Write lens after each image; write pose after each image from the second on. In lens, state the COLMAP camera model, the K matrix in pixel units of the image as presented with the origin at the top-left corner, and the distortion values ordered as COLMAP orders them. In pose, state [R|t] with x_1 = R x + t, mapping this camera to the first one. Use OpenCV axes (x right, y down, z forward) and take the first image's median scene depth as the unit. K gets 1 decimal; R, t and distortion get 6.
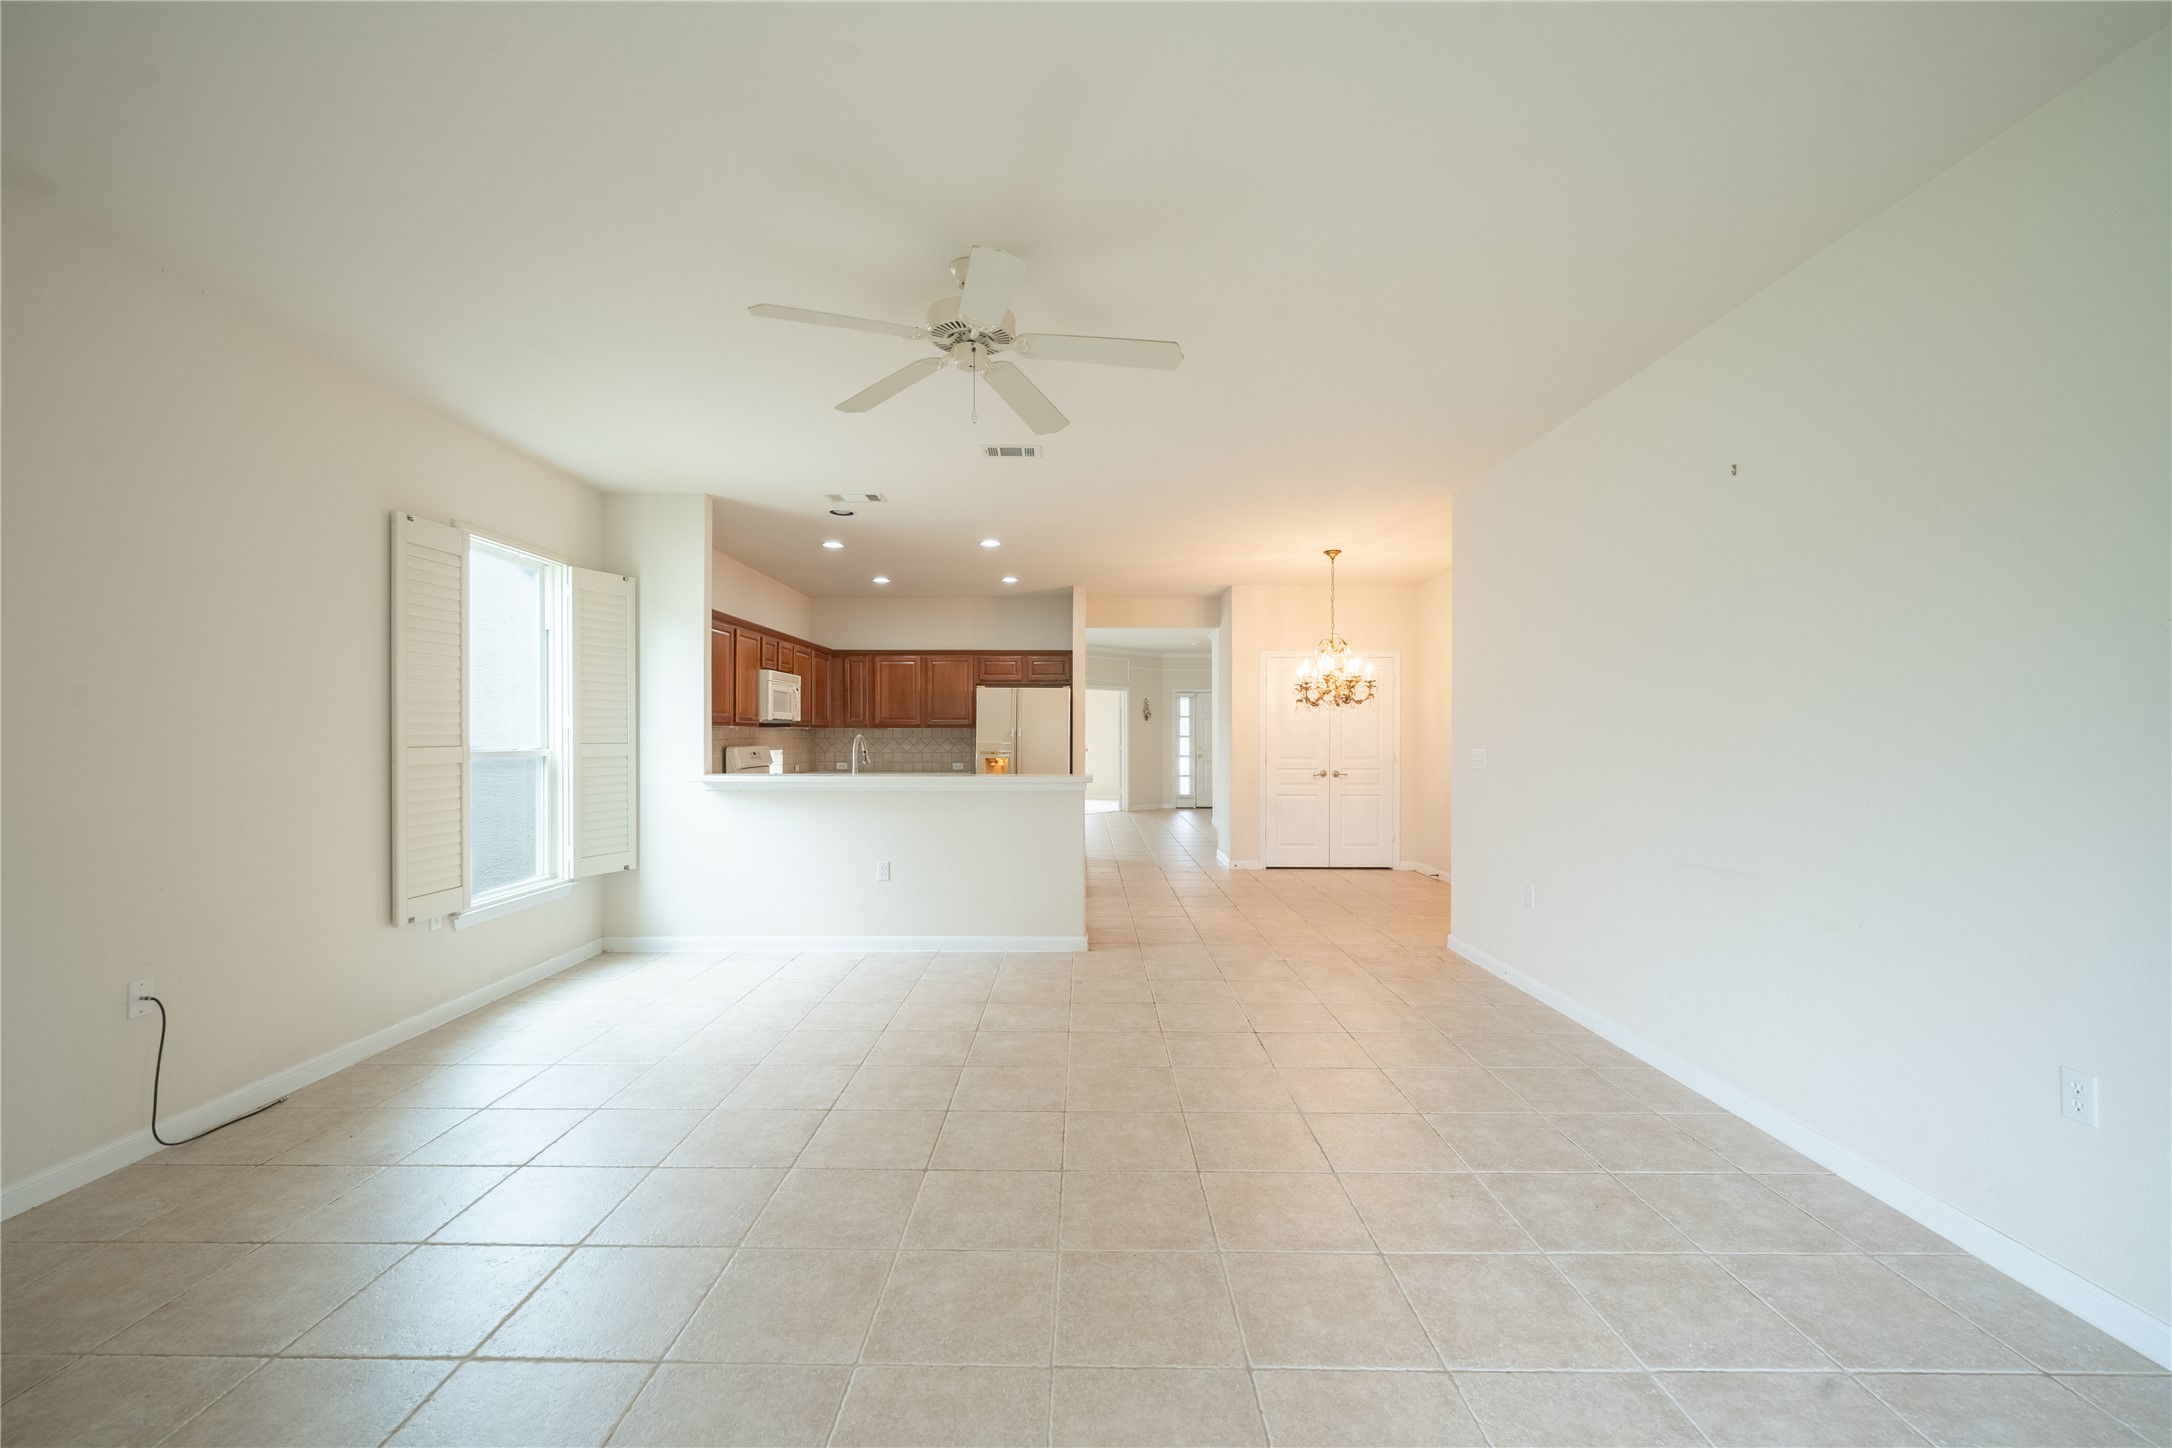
lens RADIAL K [[840.6, 0, 1080.2], [0, 840.6, 735.6], [0, 0, 1]] dist [-0.001579, -0.000225]
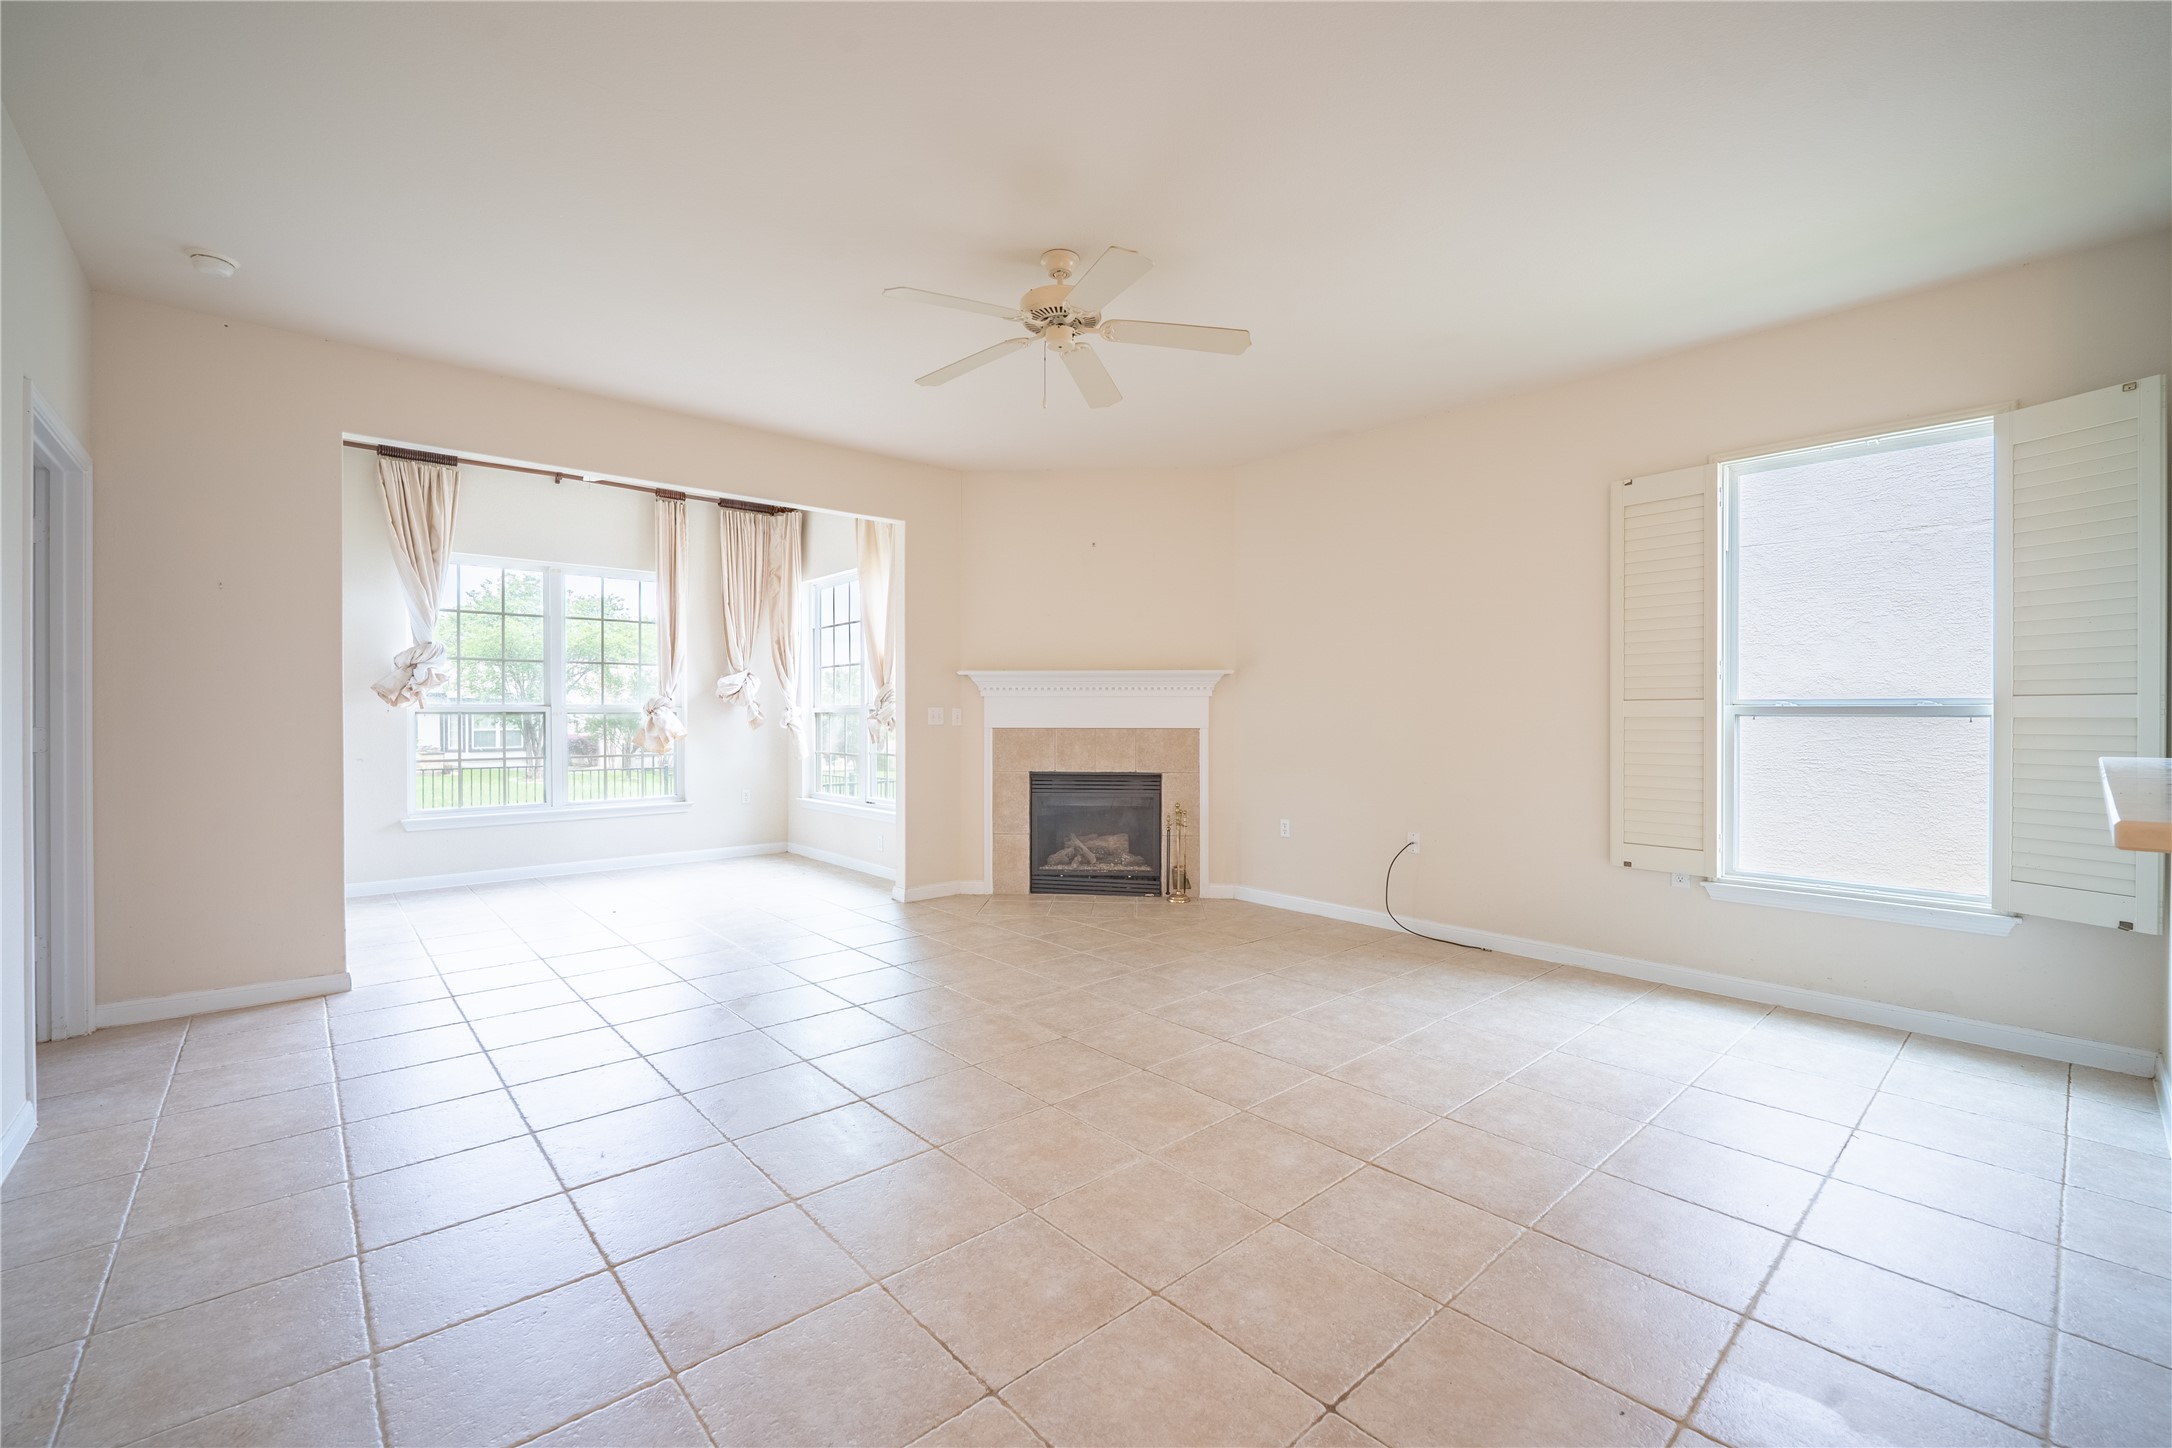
lens RADIAL K [[918.4, 0, 1086.0], [0, 918.4, 724.0], [0, 0, 1]] dist [-0.002035, -0.000485]
pose [[-0.733762, 0.005834, -0.679382, 0.244377], [-0.004365, 0.999902, 0.013301, 0.016435], [0.679393, 0.012725, -0.733664, 0.701149]]
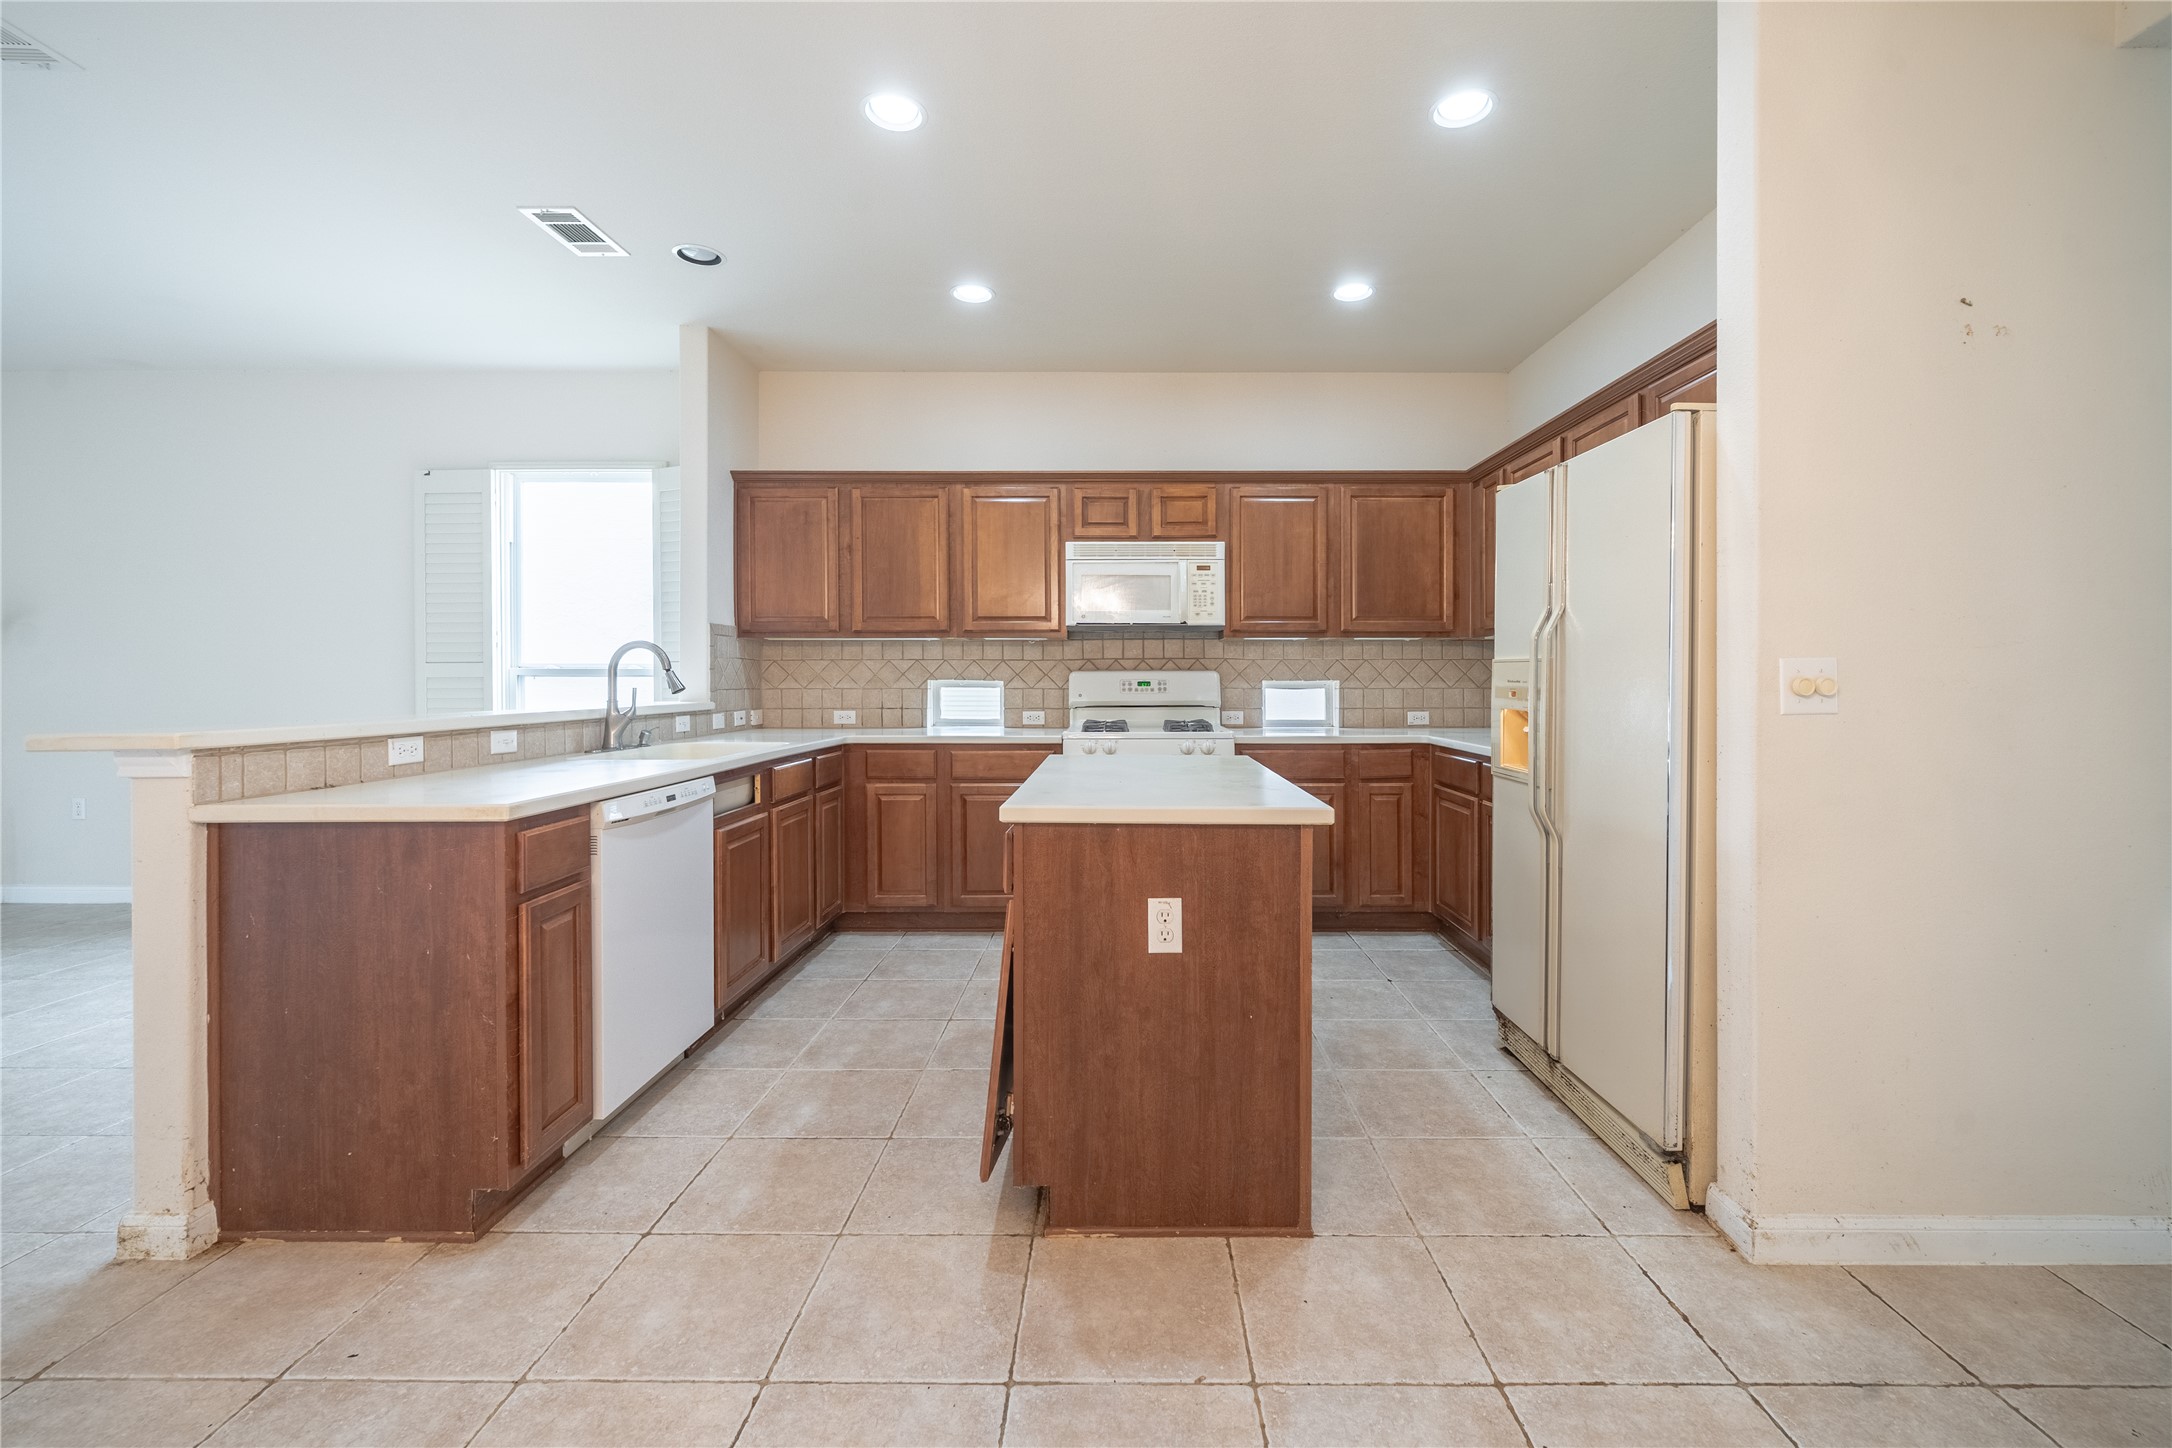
lens RADIAL K [[943.8, 0, 1137.7], [0, 943.8, 675.8], [0, 0, 1]] dist [-0.001322, -0.000855]
pose [[0.009423, -0.001374, -0.999955, 0.288062], [-0.002226, 0.999997, -0.001395, 0.016761], [0.999953, 0.002239, 0.009420, 1.018751]]
